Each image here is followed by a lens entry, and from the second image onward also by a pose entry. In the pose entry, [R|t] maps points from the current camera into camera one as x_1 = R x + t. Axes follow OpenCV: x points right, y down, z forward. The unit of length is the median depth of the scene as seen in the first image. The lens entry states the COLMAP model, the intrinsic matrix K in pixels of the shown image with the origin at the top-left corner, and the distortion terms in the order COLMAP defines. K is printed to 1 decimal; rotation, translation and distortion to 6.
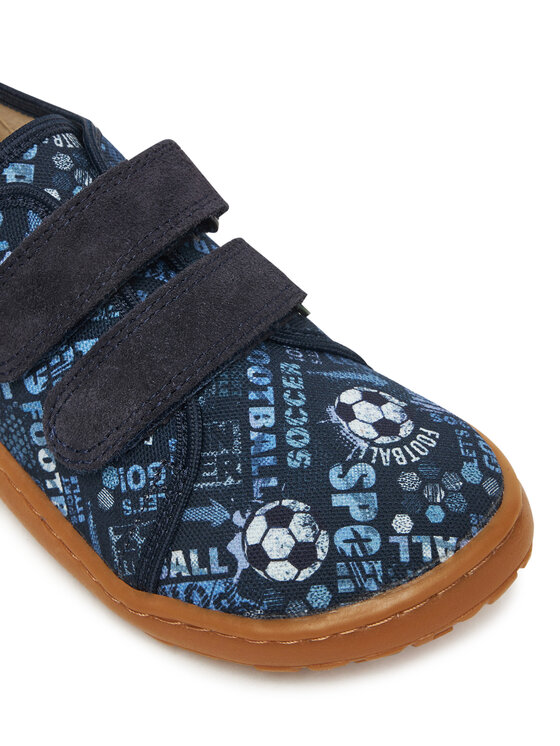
lens RADIAL K [[1669.1, 0, 278.0], [0, 1669.1, 371.6], [0, 0, 1]] dist [-0.060295, 0.000000]
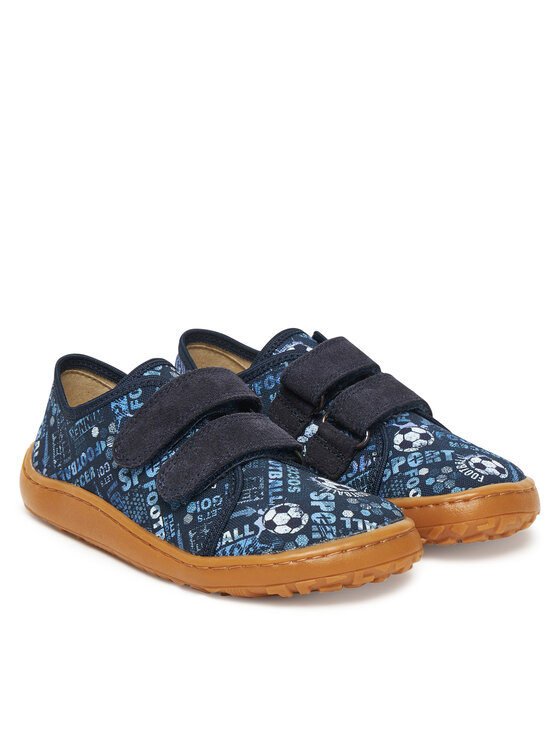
lens RADIAL K [[2314.5, 0, 277.4], [0, 2314.5, 371.3], [0, 0, 1]] dist [-1.337914, 0.000000]
pose [[0.999000, 0.040511, -0.018941, 0.037285], [-0.044208, 0.830608, -0.555100, 1.381595], [-0.006755, 0.555382, 0.831568, -1.228991]]
